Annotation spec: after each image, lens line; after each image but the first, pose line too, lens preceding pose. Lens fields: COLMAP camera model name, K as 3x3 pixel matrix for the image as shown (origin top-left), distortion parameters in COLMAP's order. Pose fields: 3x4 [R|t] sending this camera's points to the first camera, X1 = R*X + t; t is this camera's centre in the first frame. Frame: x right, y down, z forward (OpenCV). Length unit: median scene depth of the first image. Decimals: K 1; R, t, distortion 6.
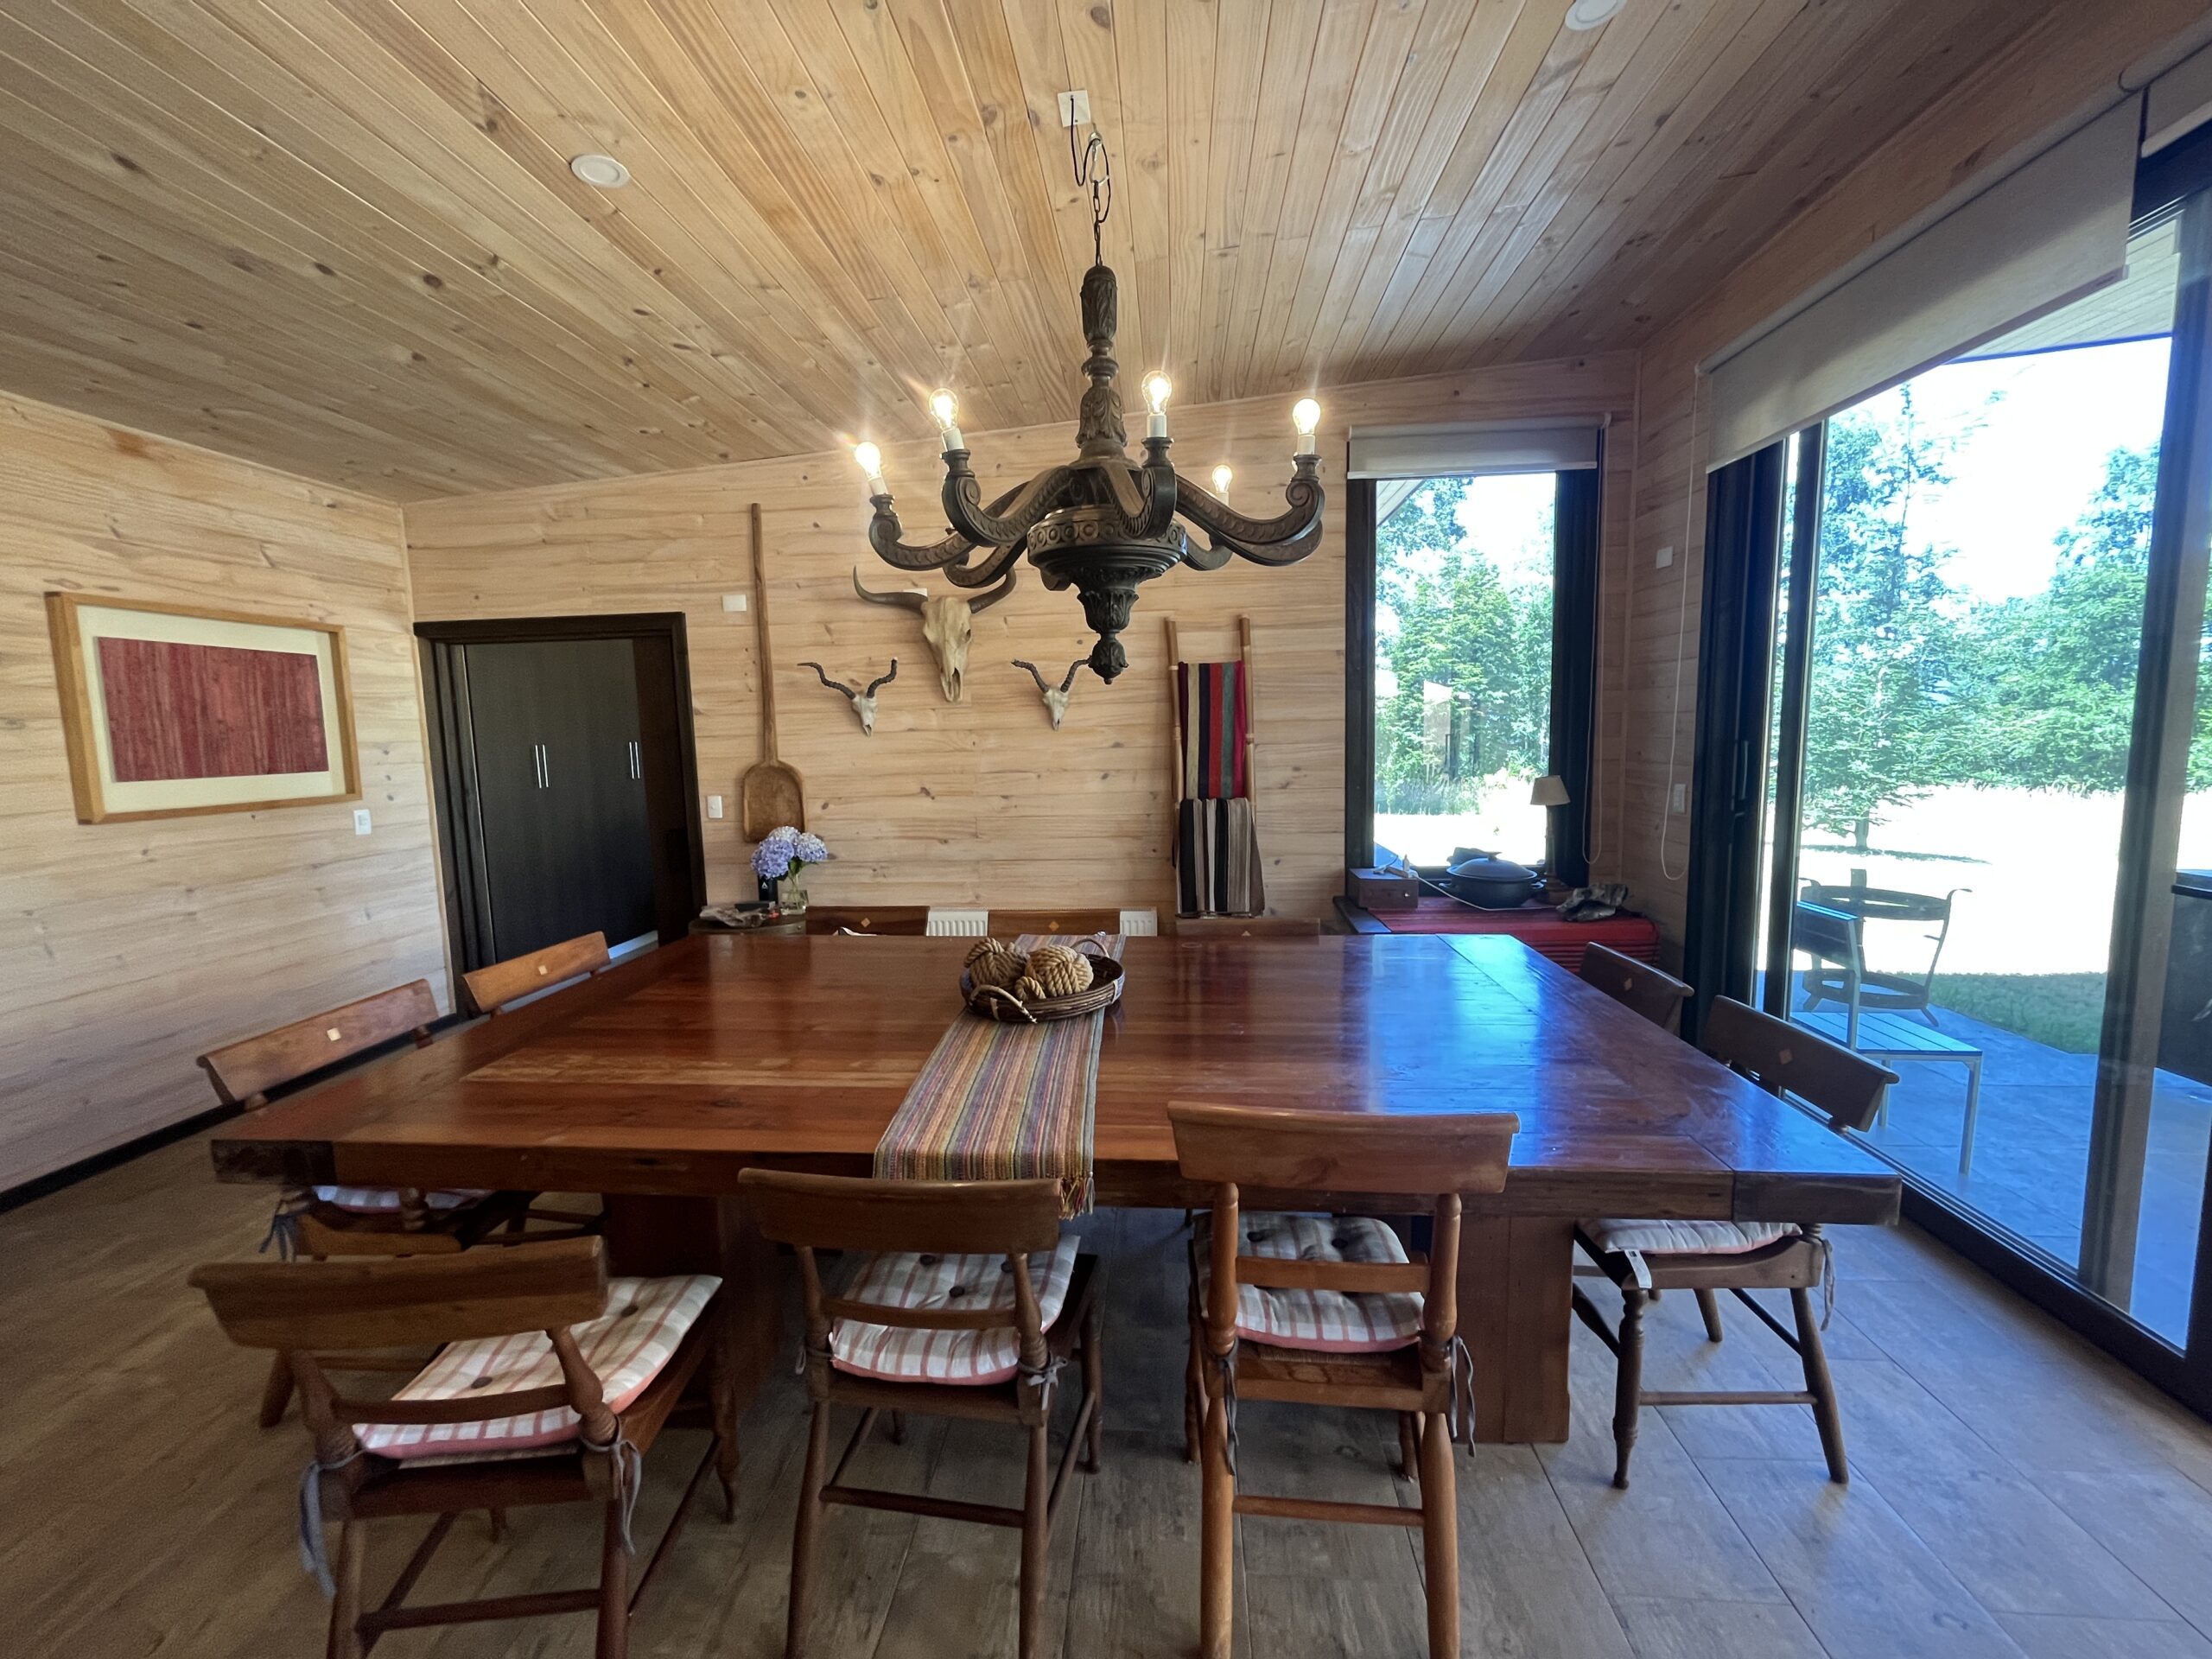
lens RADIAL K [[893.6, 0, 1095.8], [0, 893.6, 826.0], [0, 0, 1]] dist [-0.003182, 0.000236]
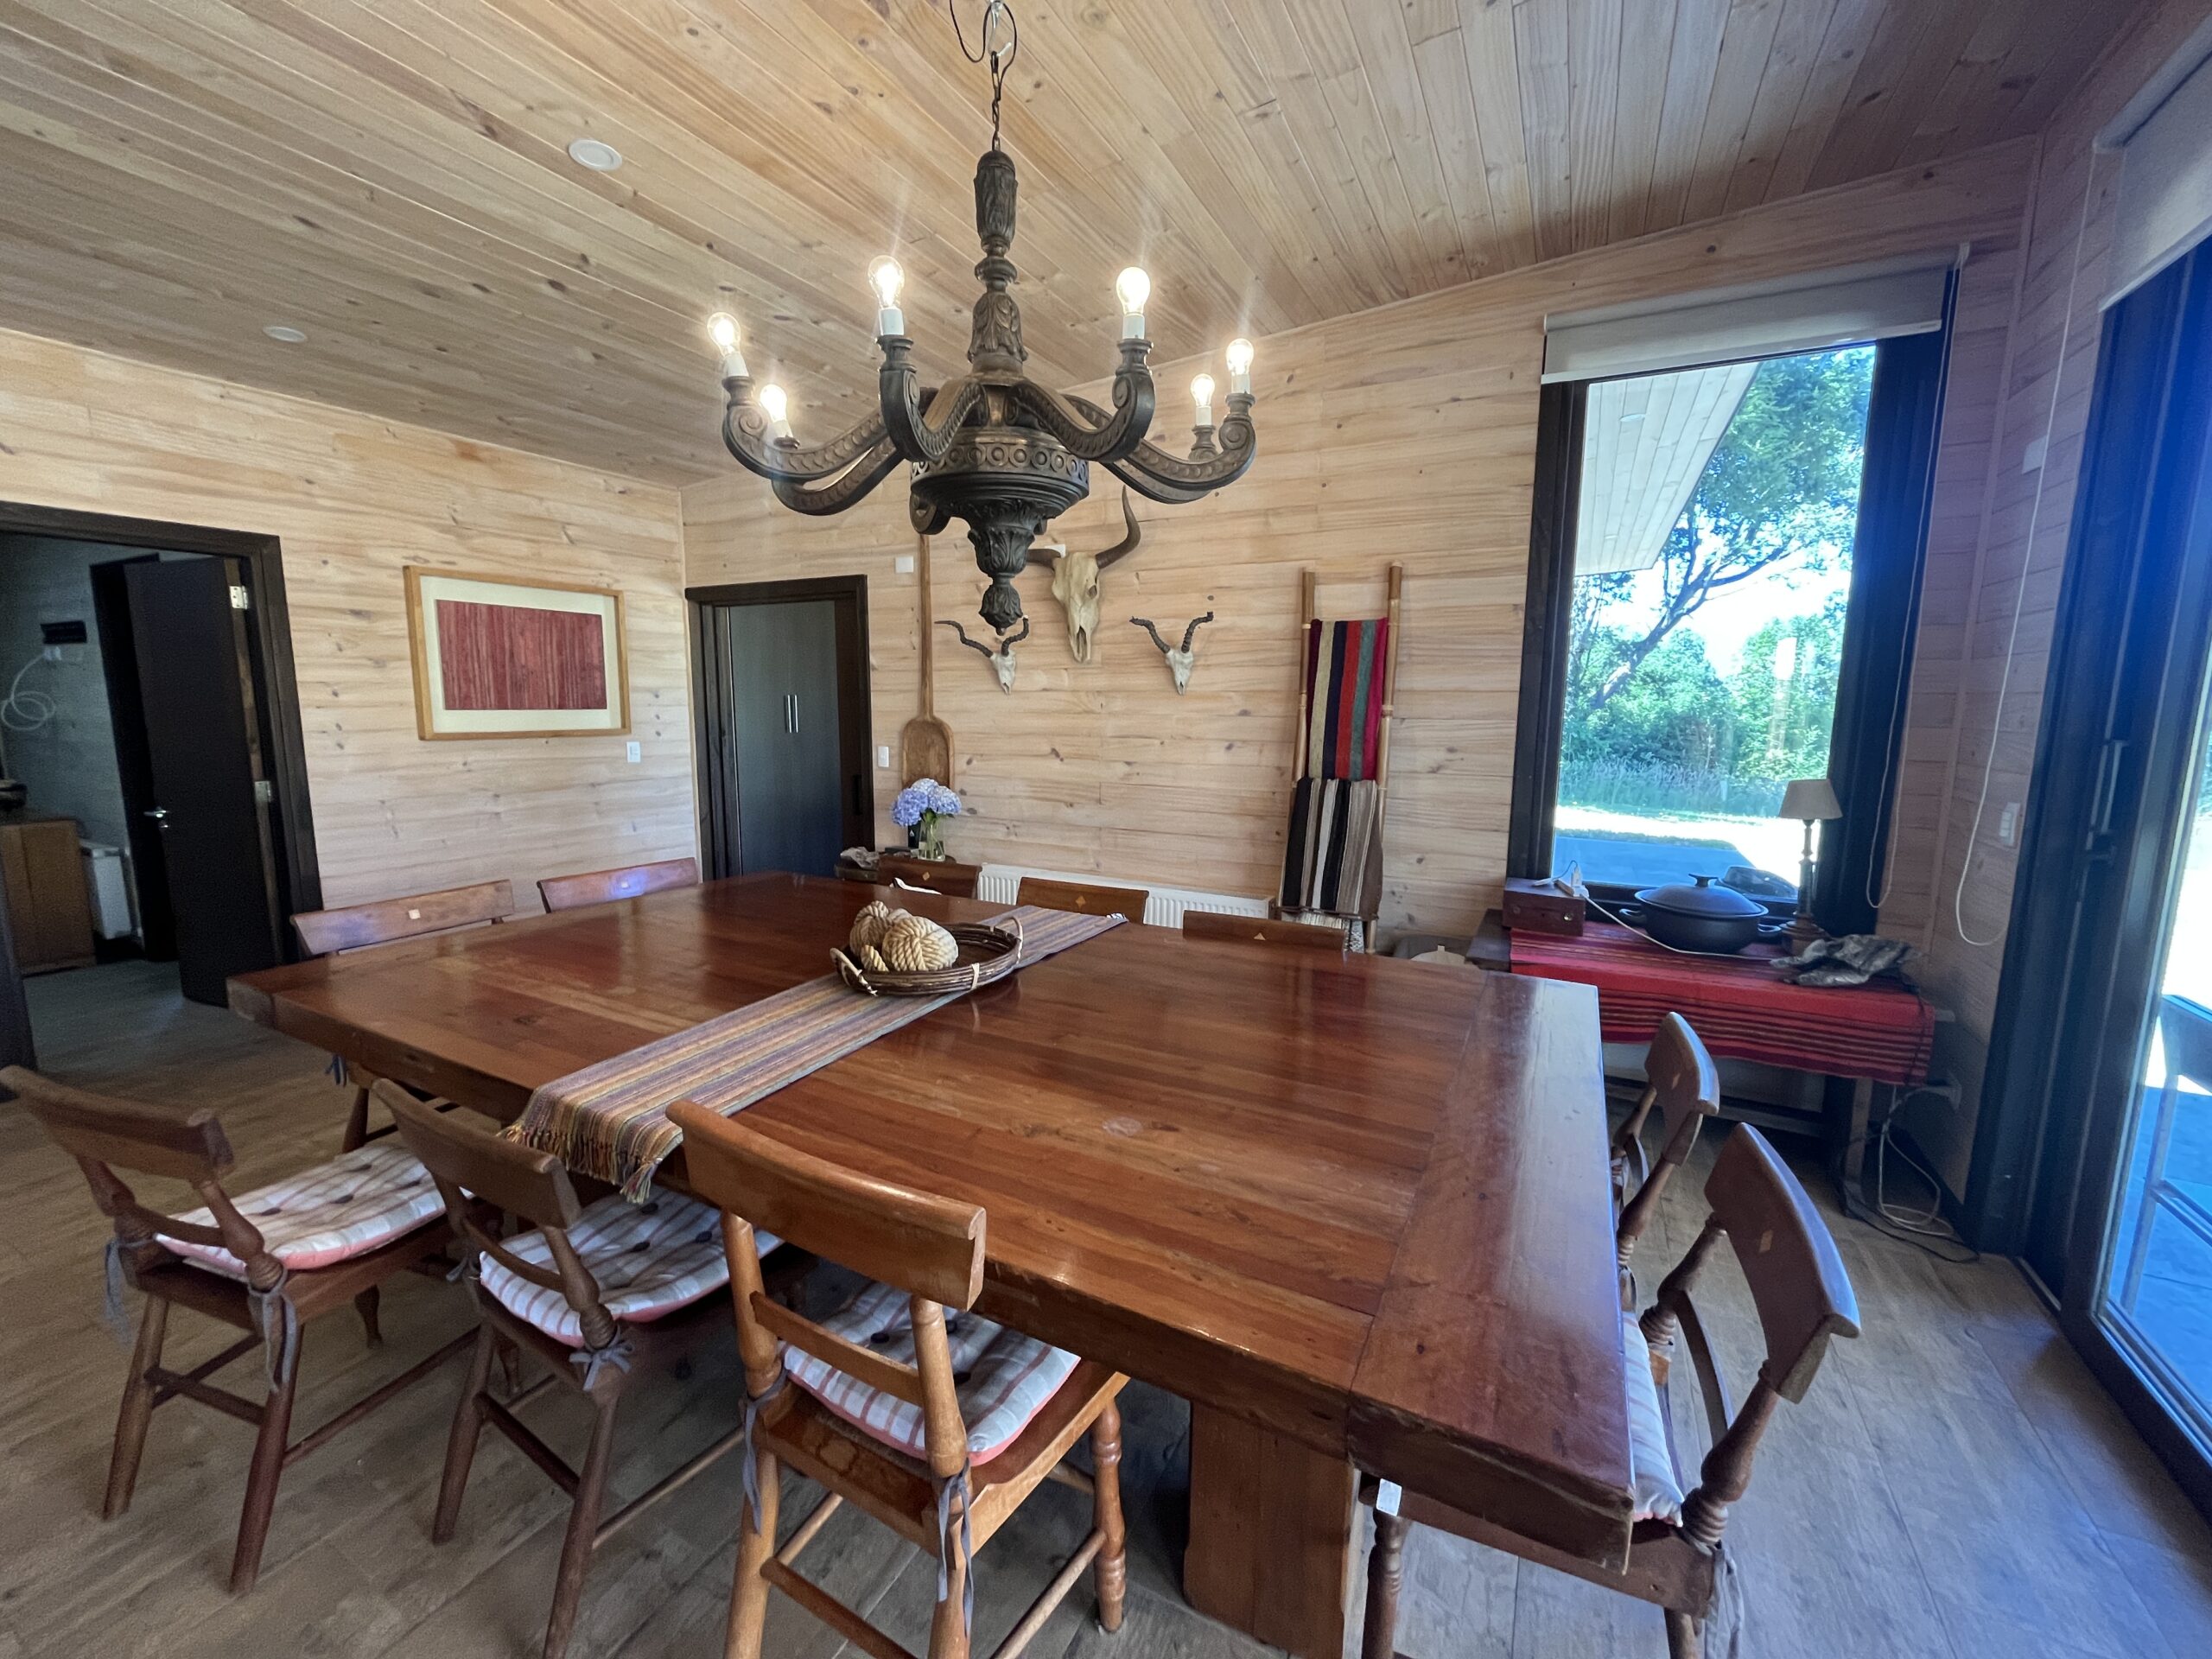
lens RADIAL K [[893.6, 0, 1095.8], [0, 893.6, 826.0], [0, 0, 1]] dist [-0.003182, 0.000236]
pose [[0.918631, 0.087019, -0.385416, 0.260320], [-0.073773, 0.996068, 0.049055, -0.011004], [0.388169, -0.016630, 0.921438, 0.118946]]
